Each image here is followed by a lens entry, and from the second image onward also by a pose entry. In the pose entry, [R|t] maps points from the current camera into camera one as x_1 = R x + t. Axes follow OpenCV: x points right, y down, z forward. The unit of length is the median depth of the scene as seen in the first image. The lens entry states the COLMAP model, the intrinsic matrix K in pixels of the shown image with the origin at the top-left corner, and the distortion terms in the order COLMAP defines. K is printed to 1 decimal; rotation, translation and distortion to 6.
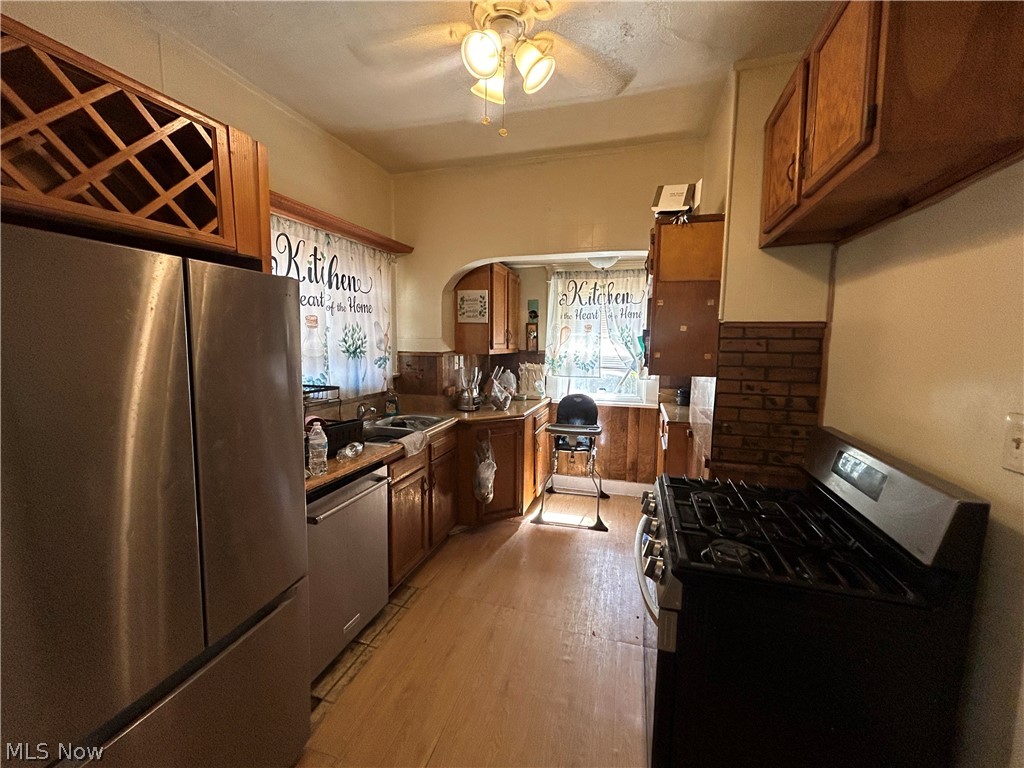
lens RADIAL K [[414.3, 0, 512.5], [0, 414.3, 379.7], [0, 0, 1]] dist [-0.003950, 0.000117]
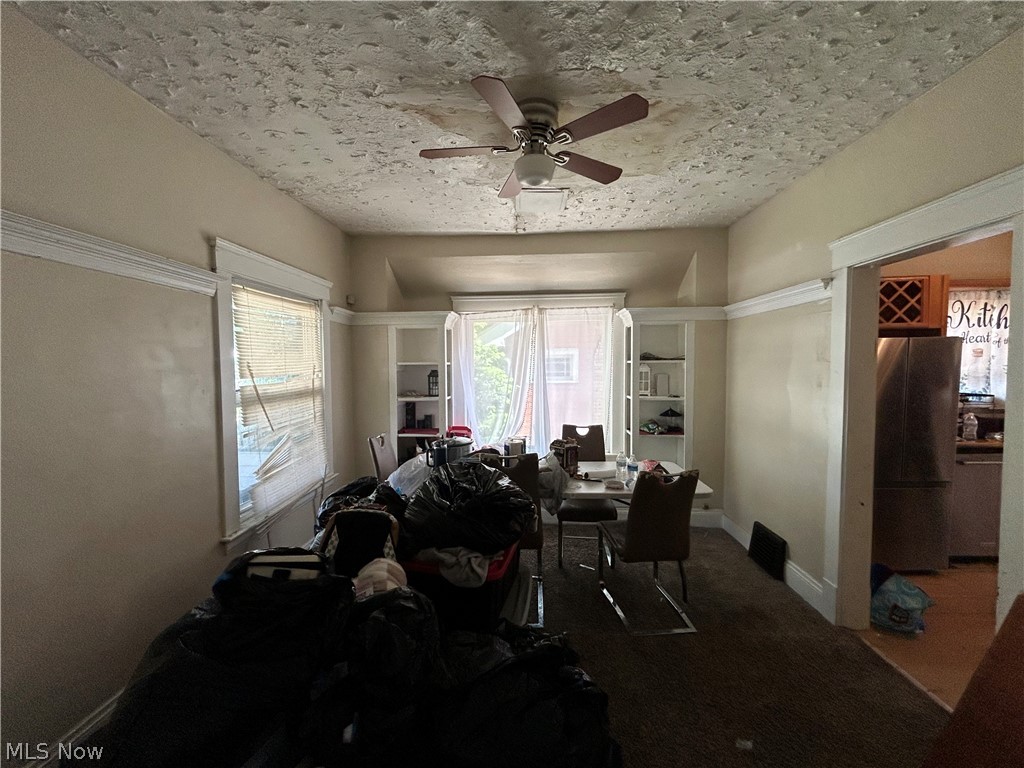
lens RADIAL K [[414.3, 0, 510.2], [0, 414.3, 382.8], [0, 0, 1]] dist [-0.003950, 0.000117]
pose [[0.239263, 0.038401, -0.970195, 0.628299], [-0.082440, 0.996413, 0.019108, 0.087729], [0.967449, 0.075411, 0.241571, -1.104403]]
